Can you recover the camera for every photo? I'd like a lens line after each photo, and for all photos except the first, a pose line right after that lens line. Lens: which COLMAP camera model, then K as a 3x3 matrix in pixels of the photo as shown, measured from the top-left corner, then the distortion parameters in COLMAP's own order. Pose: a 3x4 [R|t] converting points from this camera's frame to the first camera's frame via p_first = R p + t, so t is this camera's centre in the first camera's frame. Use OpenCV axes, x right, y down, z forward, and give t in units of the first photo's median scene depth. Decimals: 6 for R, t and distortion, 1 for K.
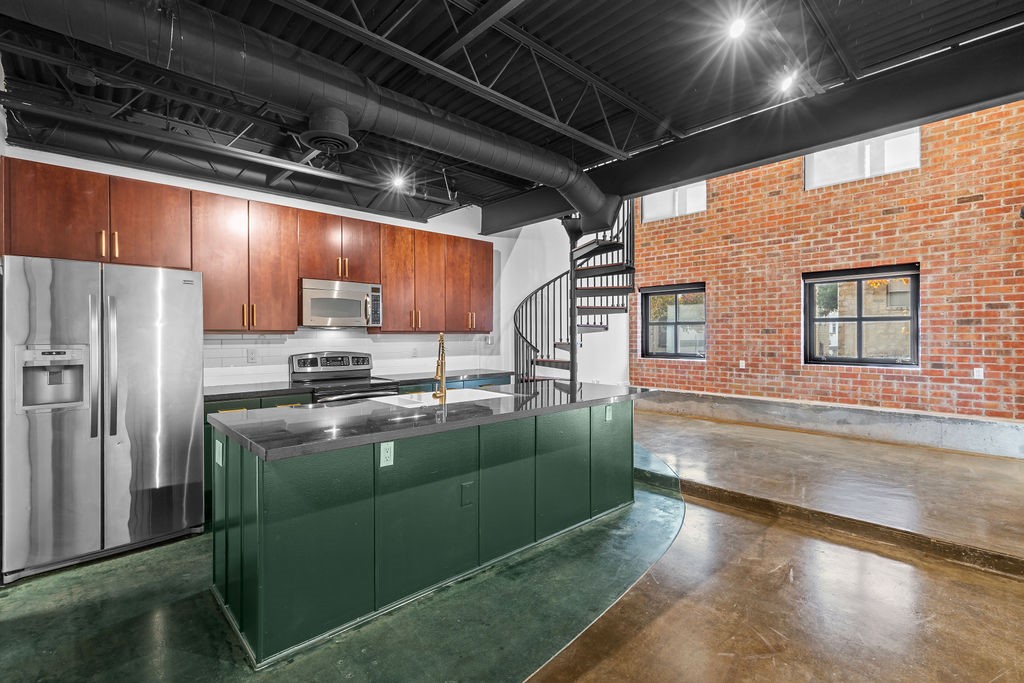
lens RADIAL K [[462.8, 0, 510.7], [0, 462.8, 337.3], [0, 0, 1]] dist [0.002388, 0.000485]
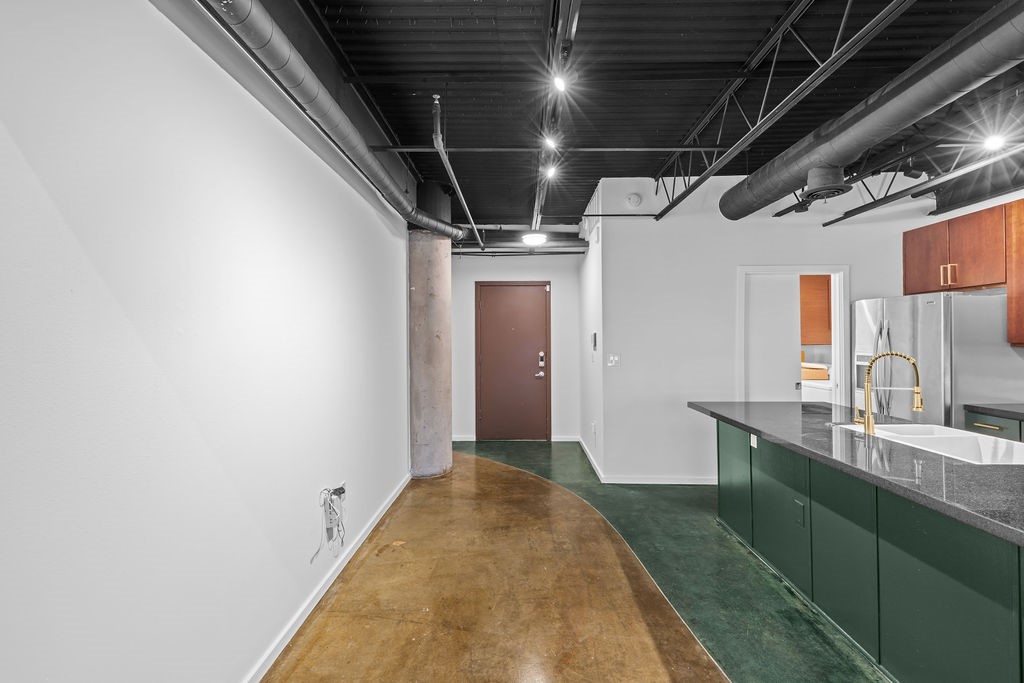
lens RADIAL K [[462.8, 0, 513.0], [0, 462.8, 338.1], [0, 0, 1]] dist [0.002388, 0.000485]
pose [[-0.693521, 0.004733, -0.720421, 1.181095], [0.001368, 0.999985, 0.005252, -0.049956], [0.720435, 0.002657, -0.693517, 1.401434]]
